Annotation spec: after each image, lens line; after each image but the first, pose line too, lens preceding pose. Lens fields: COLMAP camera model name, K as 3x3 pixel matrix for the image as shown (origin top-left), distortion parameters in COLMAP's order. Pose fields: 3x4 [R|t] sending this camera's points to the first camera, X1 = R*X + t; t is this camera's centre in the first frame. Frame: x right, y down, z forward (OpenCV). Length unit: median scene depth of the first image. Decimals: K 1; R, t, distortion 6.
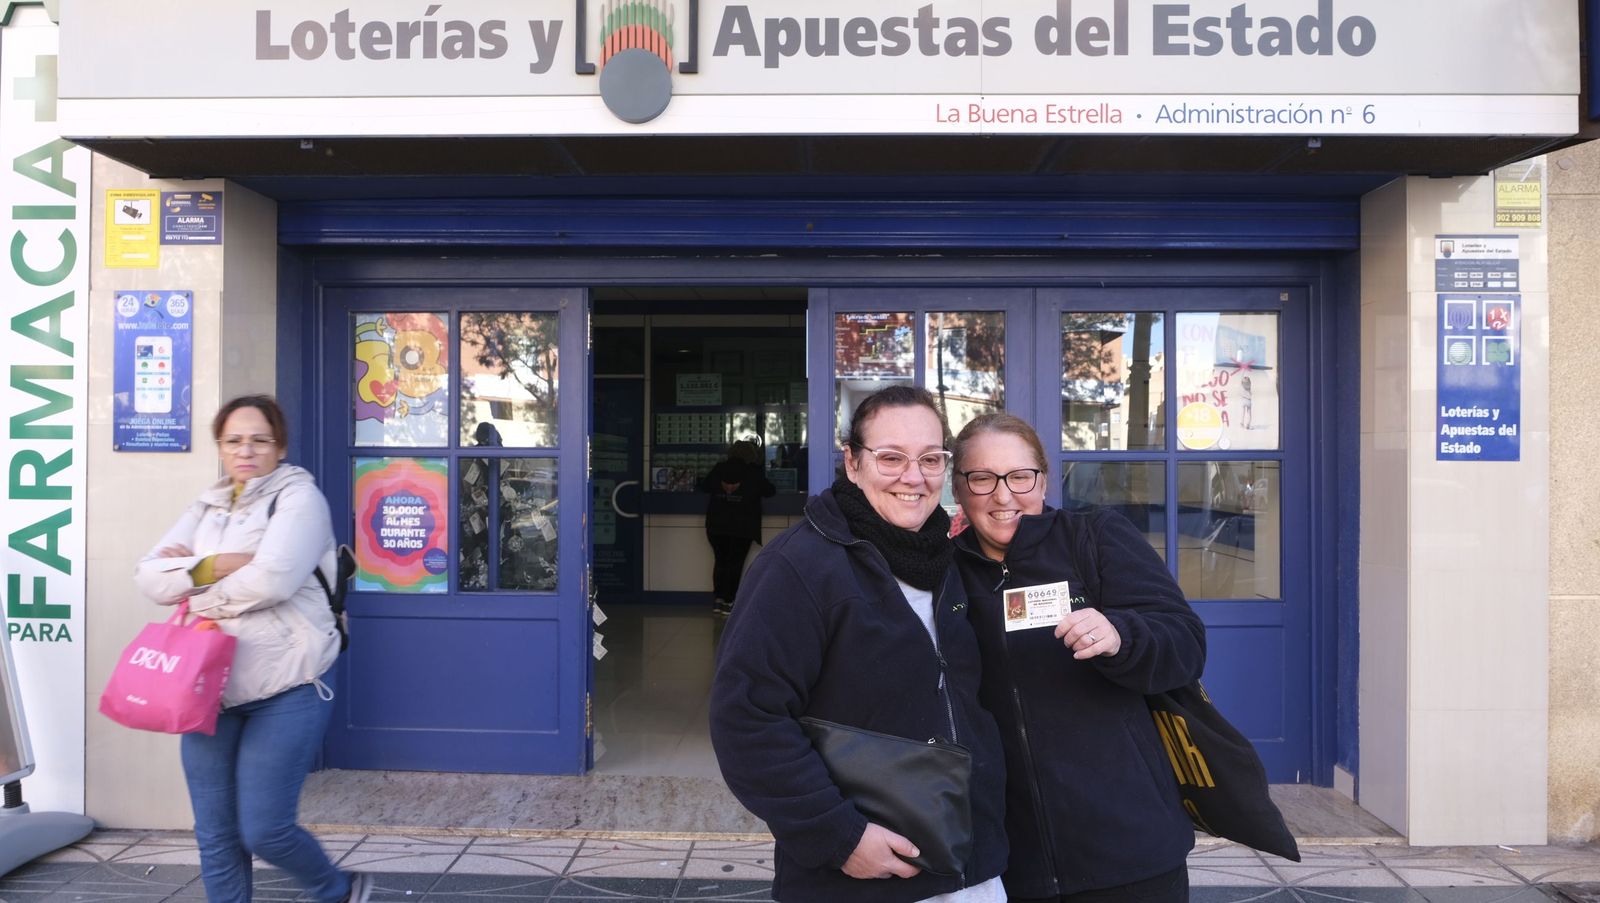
lens RADIAL K [[1082.3, 0, 795.5], [0, 1082.3, 452.7], [0, 0, 1]] dist [-0.026627, 0.010979]
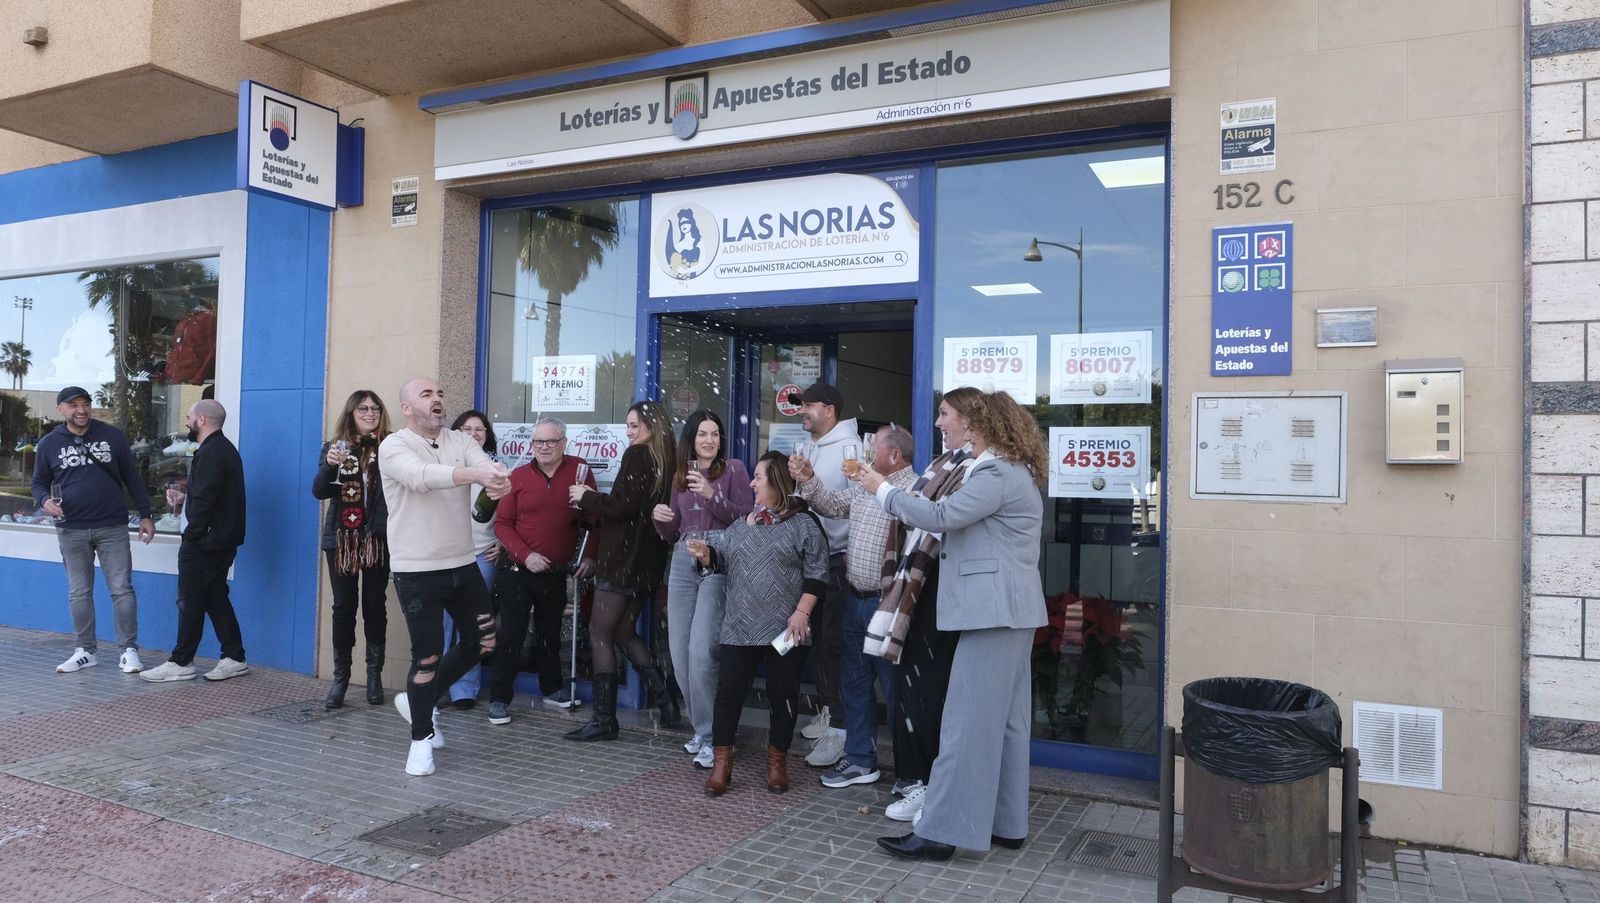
lens RADIAL K [[1082.3, 0, 792.8], [0, 1082.3, 452.9], [0, 0, 1]] dist [-0.026627, 0.010979]
pose [[0.908892, 0.011490, -0.416873, 1.120734], [-0.032800, 0.998493, -0.043993, 0.514768], [0.415740, 0.053659, 0.907899, -1.110766]]
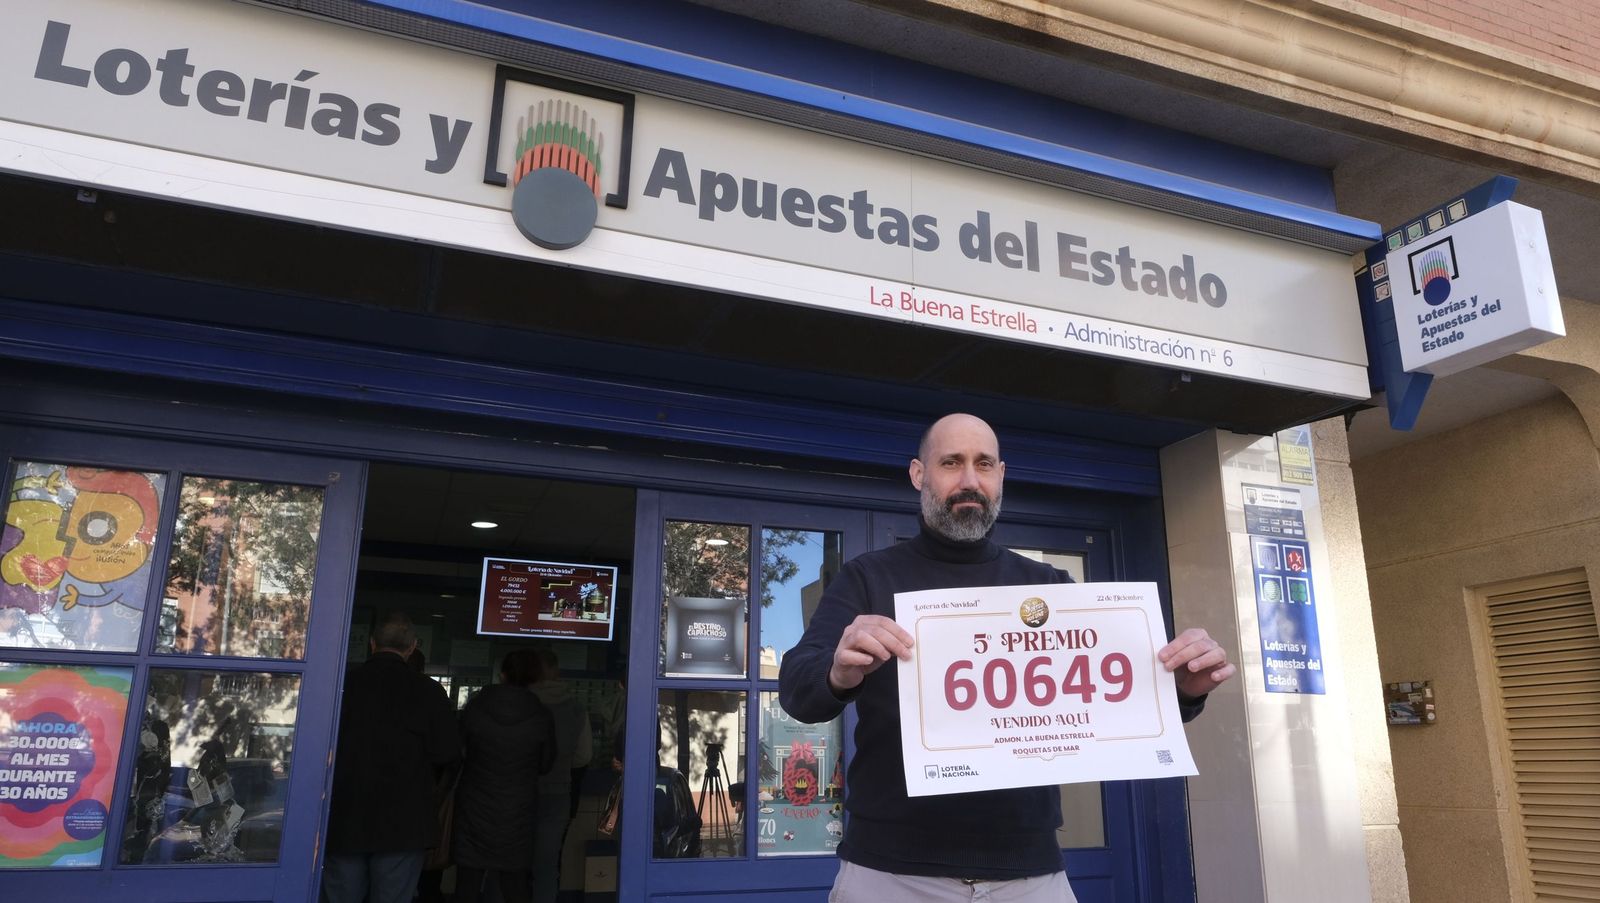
lens RADIAL K [[1082.3, 0, 813.8], [0, 1082.3, 441.5], [0, 0, 1]] dist [-0.026627, 0.010979]
pose [[0.920662, 0.114255, 0.373266, -0.255748], [-0.006219, 0.960379, -0.278627, 0.076260], [-0.390312, 0.254199, 0.884895, 0.204089]]
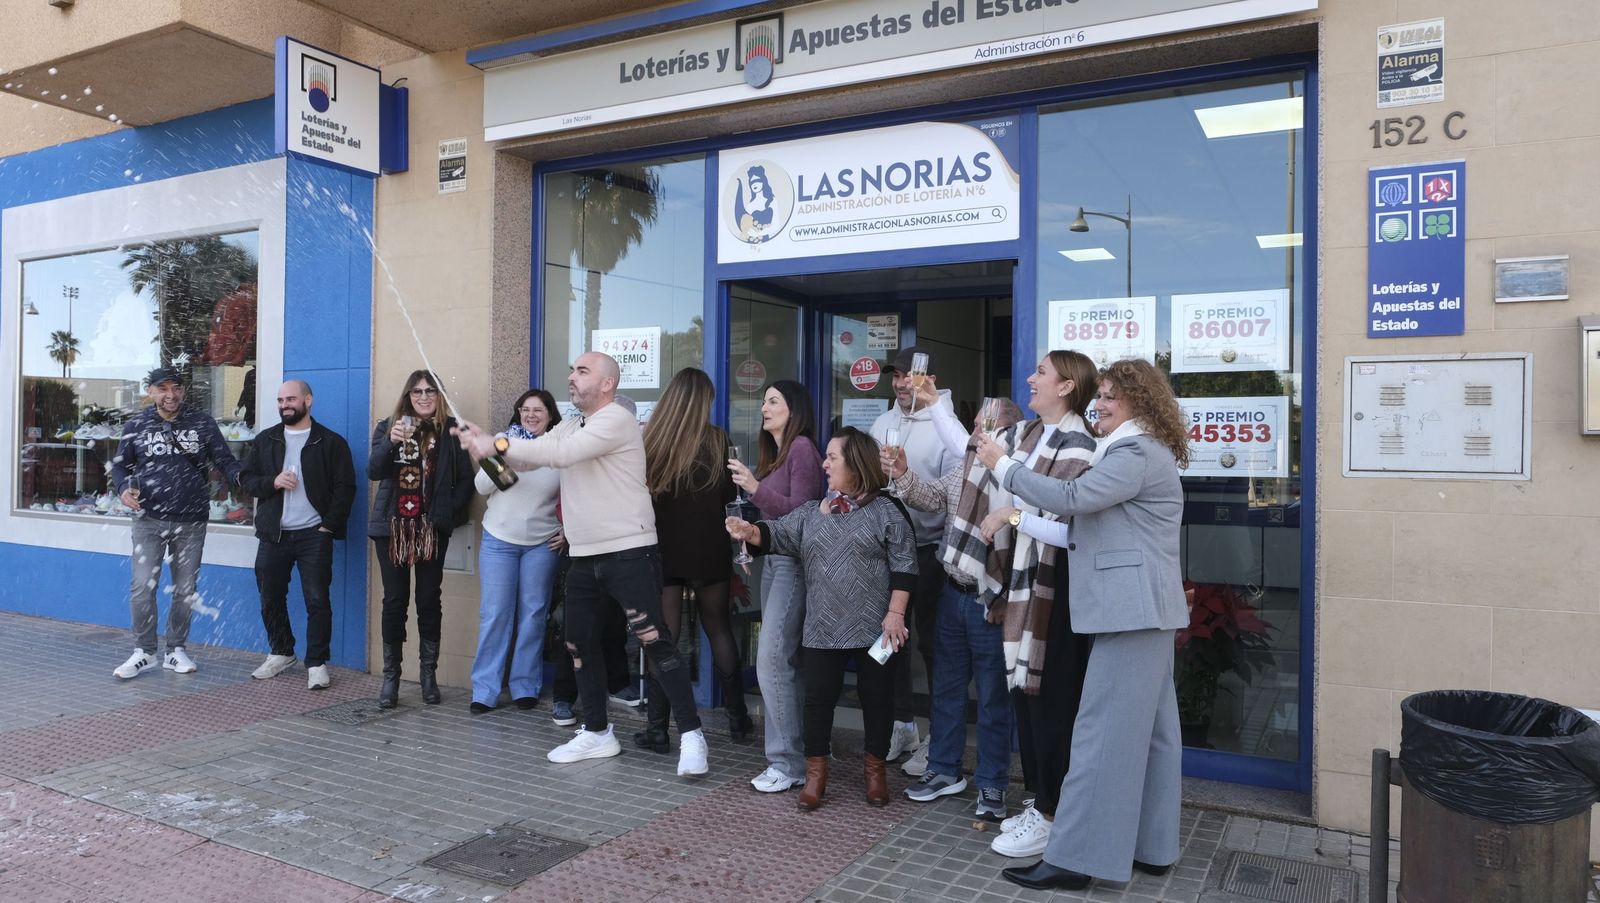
lens RADIAL K [[1082.3, 0, 793.4], [0, 1082.3, 453.1], [0, 0, 1]] dist [-0.026627, 0.010979]
pose [[0.895057, 0.010394, -0.445830, 0.935006], [-0.023101, 0.999467, -0.023075, 0.510150], [0.445353, 0.030953, 0.894820, -0.966939]]
